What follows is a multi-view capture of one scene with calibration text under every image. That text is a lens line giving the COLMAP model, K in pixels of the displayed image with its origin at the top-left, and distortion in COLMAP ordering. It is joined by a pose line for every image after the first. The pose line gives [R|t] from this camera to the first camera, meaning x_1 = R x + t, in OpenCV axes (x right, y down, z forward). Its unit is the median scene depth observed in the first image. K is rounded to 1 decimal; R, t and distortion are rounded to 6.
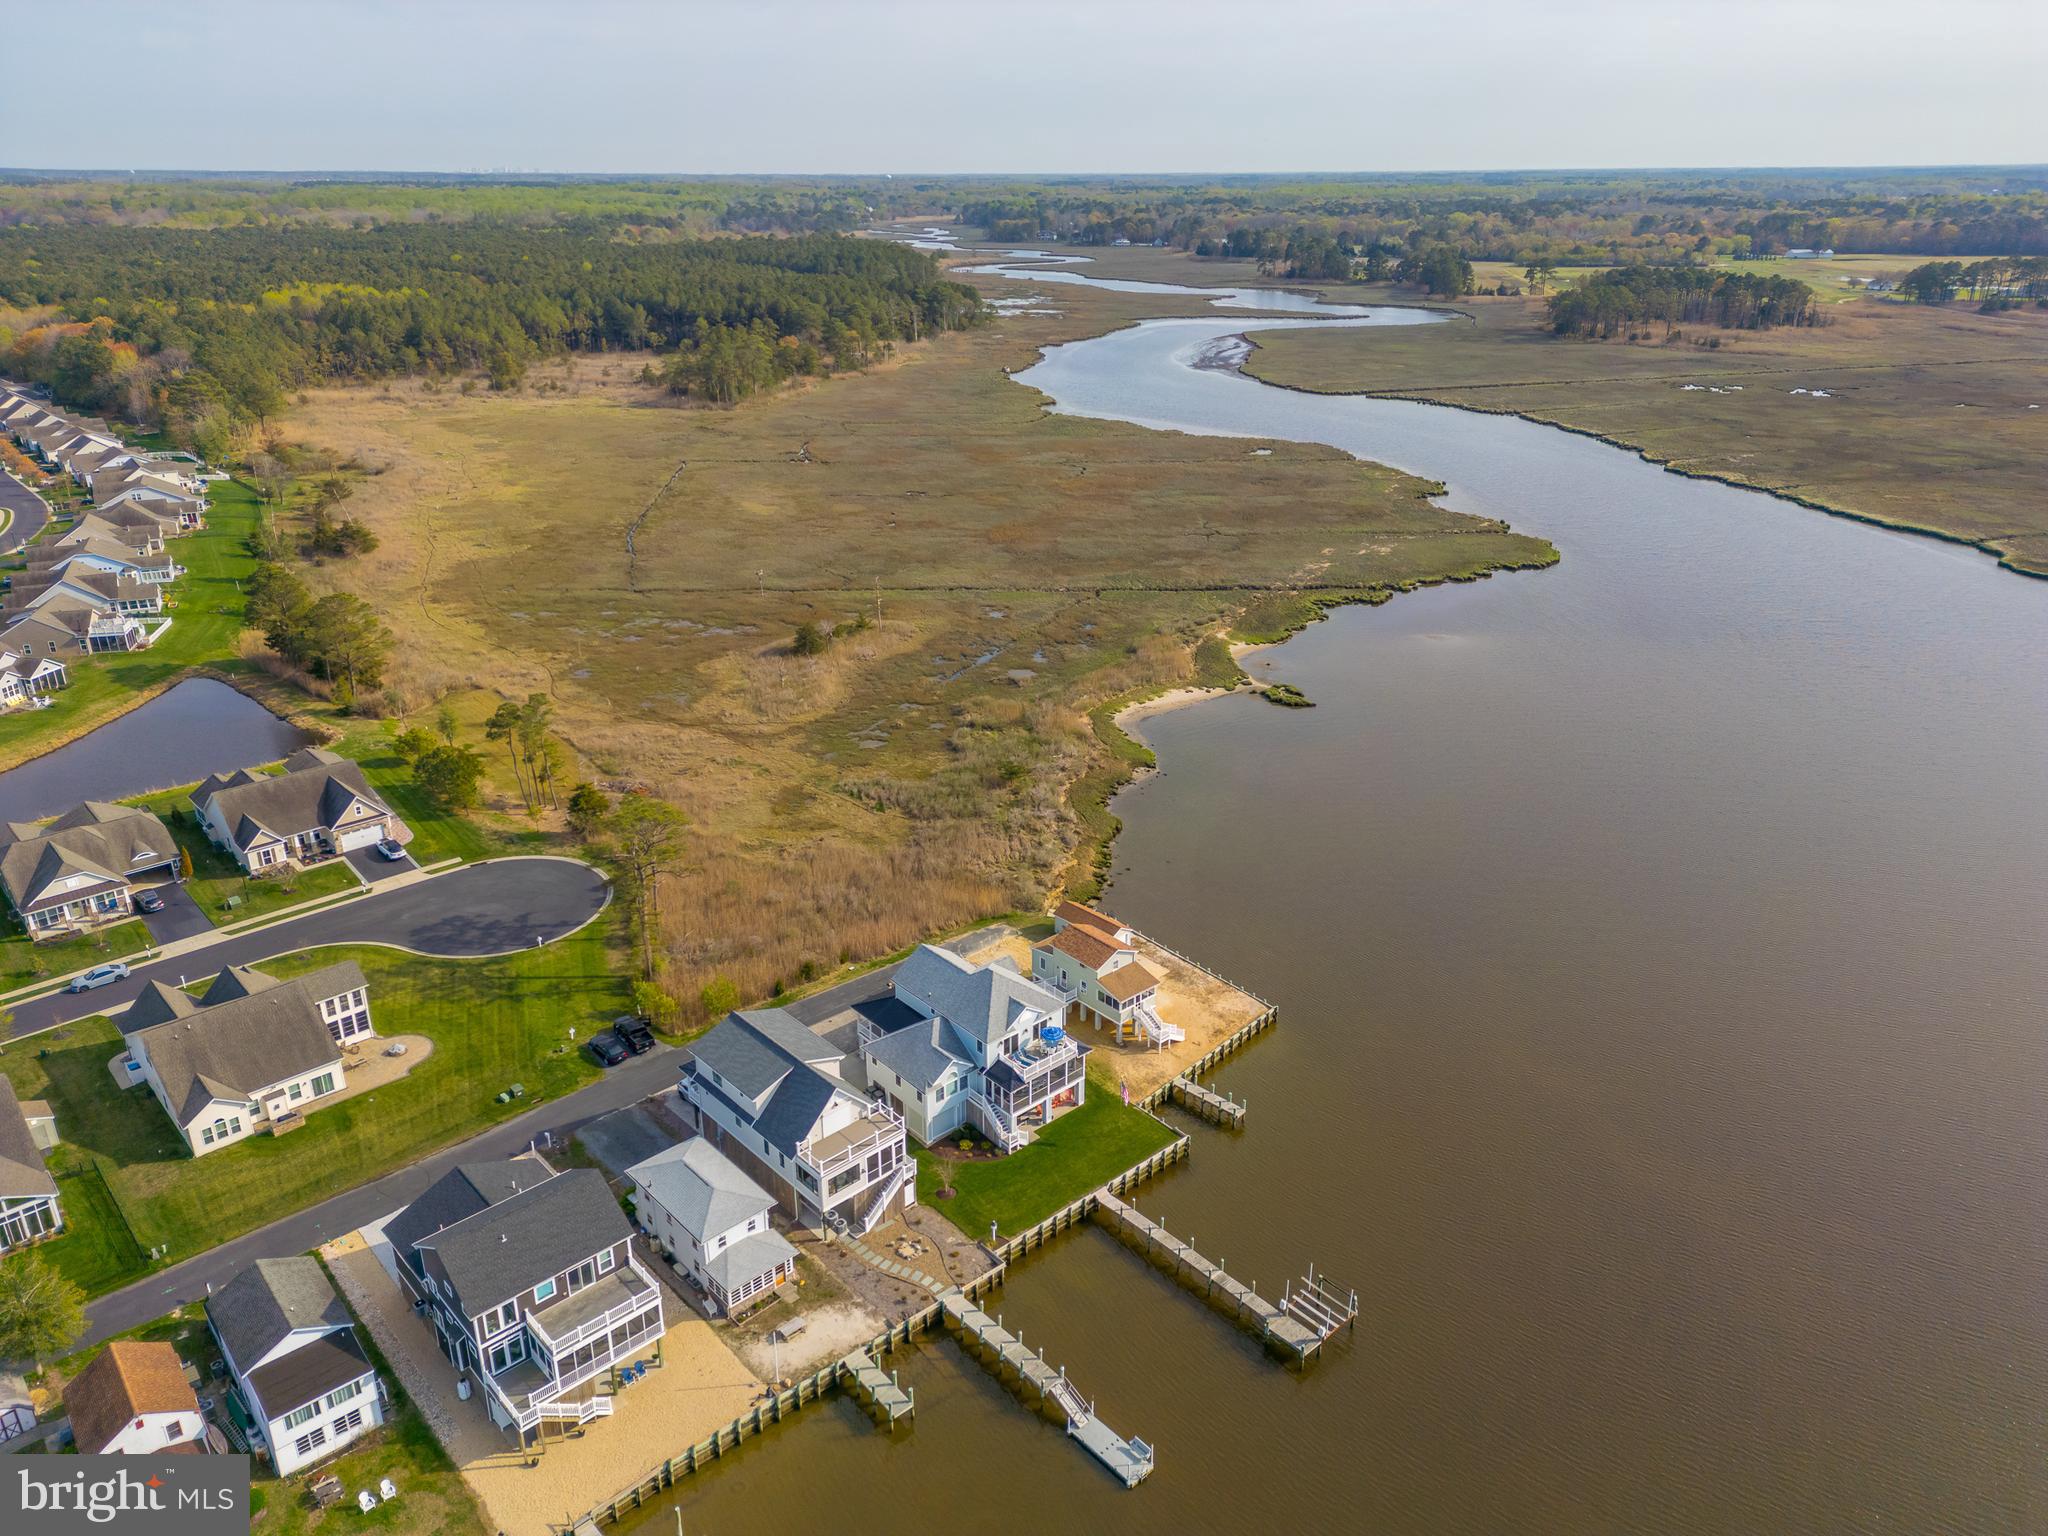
lens RADIAL K [[1412.3, 0, 1024.4], [0, 1412.3, 736.4], [0, 0, 1]] dist [0.071833, -0.066263]
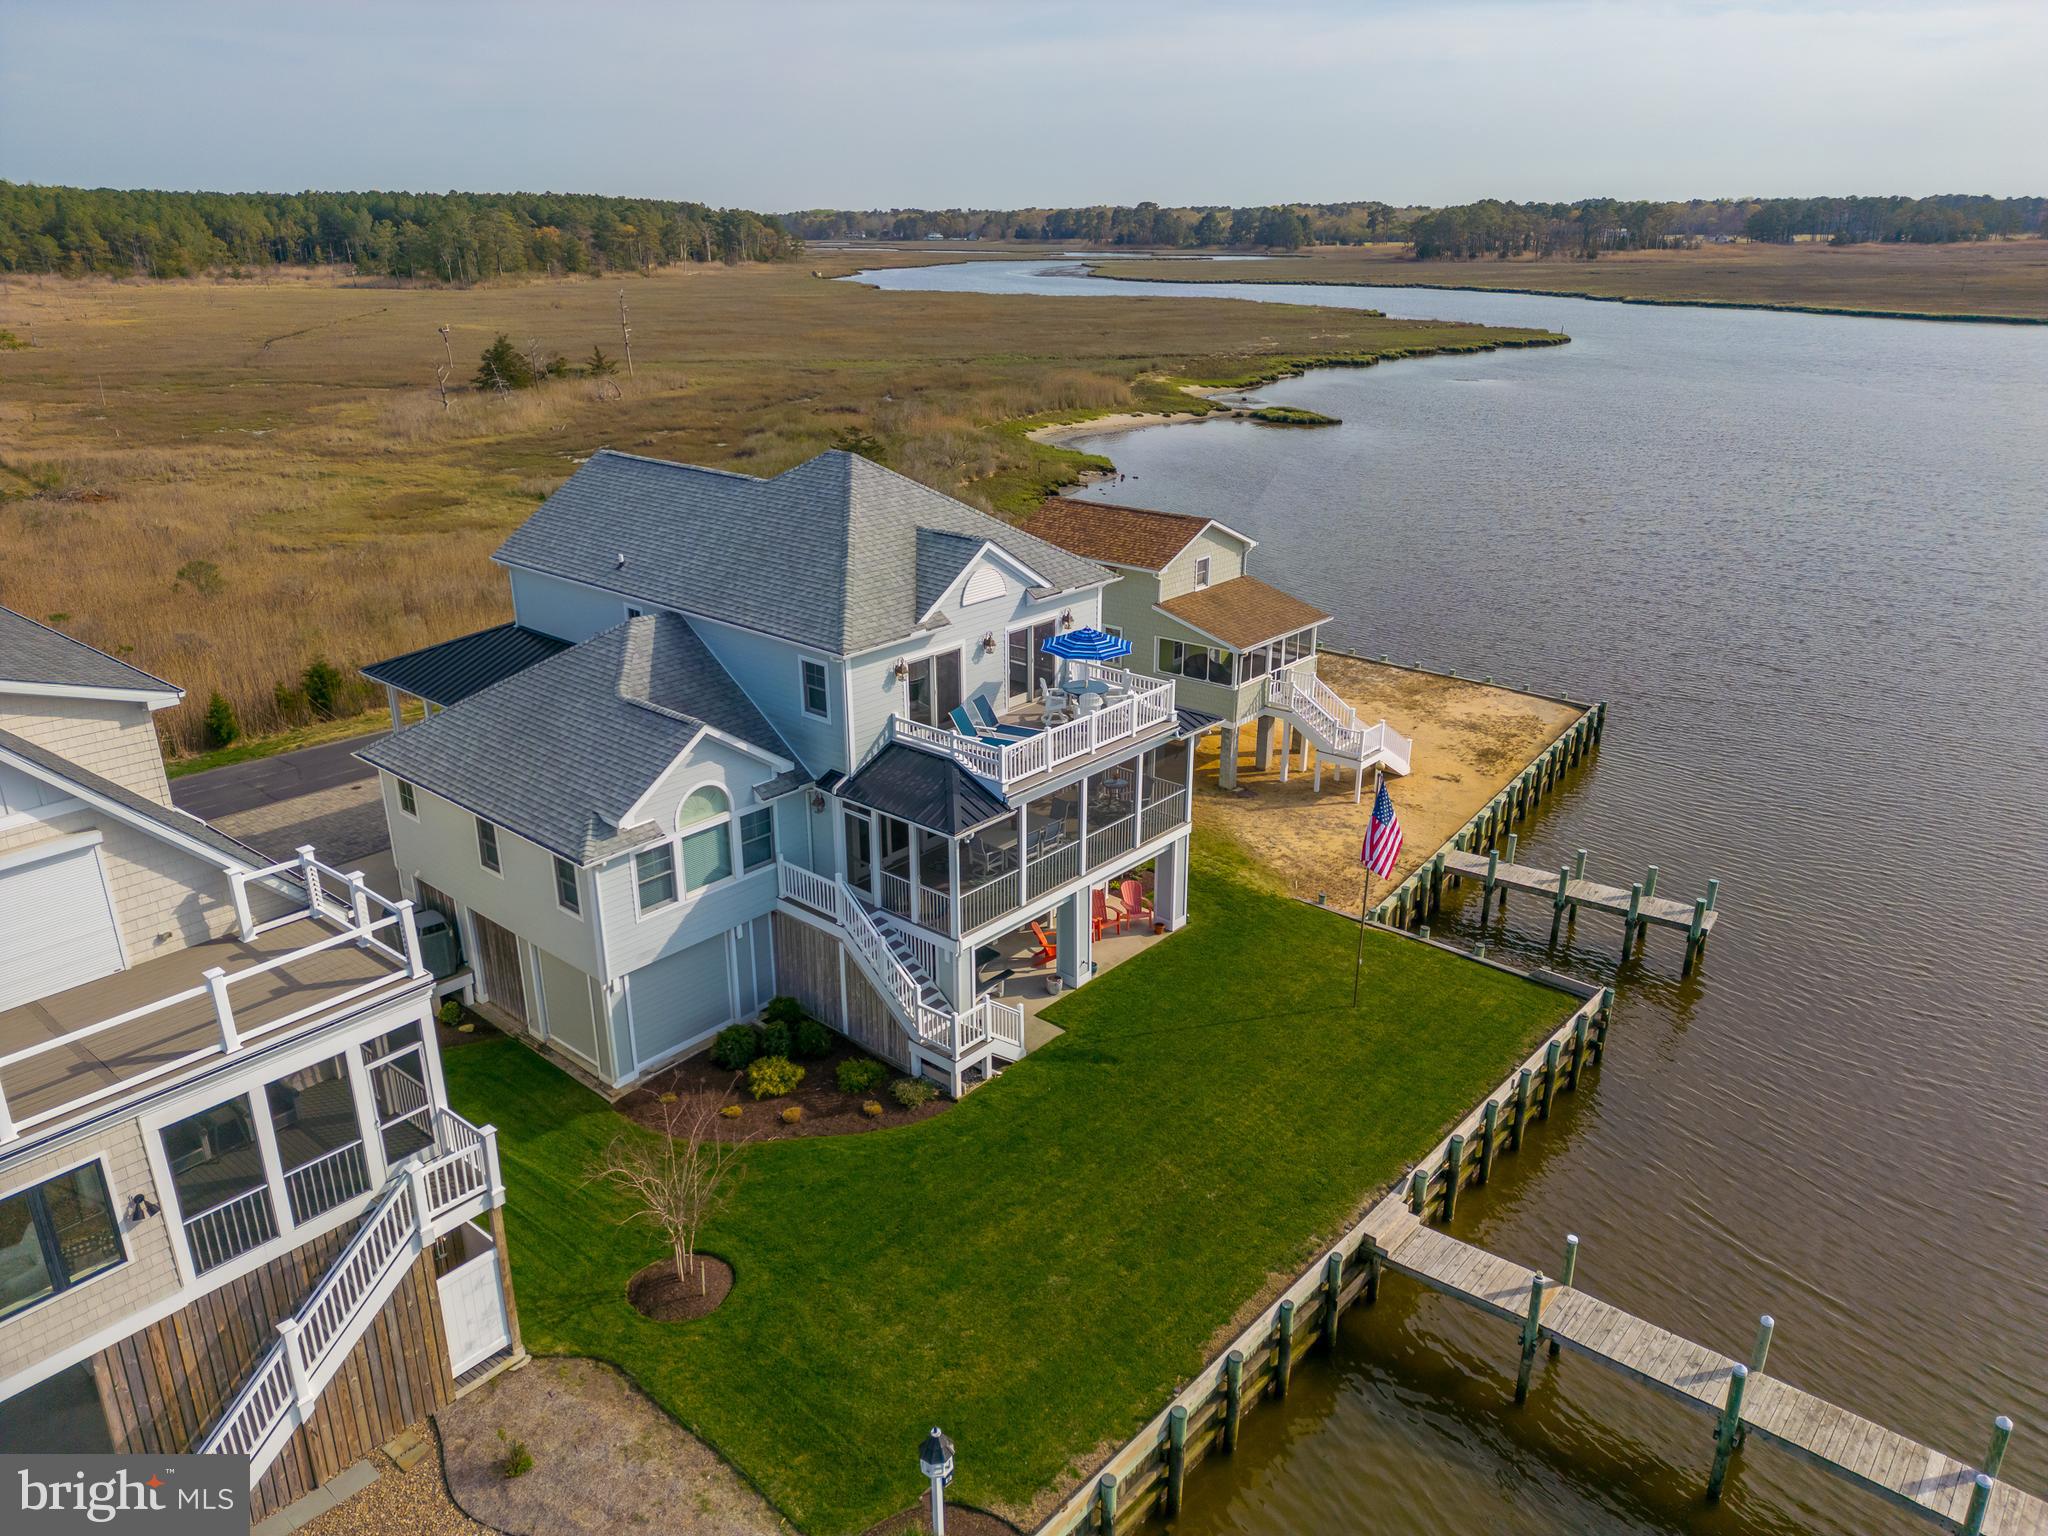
lens RADIAL K [[1418.7, 0, 1032.5], [0, 1418.7, 762.8], [0, 0, 1]] dist [0.012854, -0.002851]
pose [[0.991060, -0.047314, 0.124743, -0.024960], [0.049001, 0.998744, -0.010493, 0.235381], [-0.124089, 0.016511, 0.992134, 0.741690]]
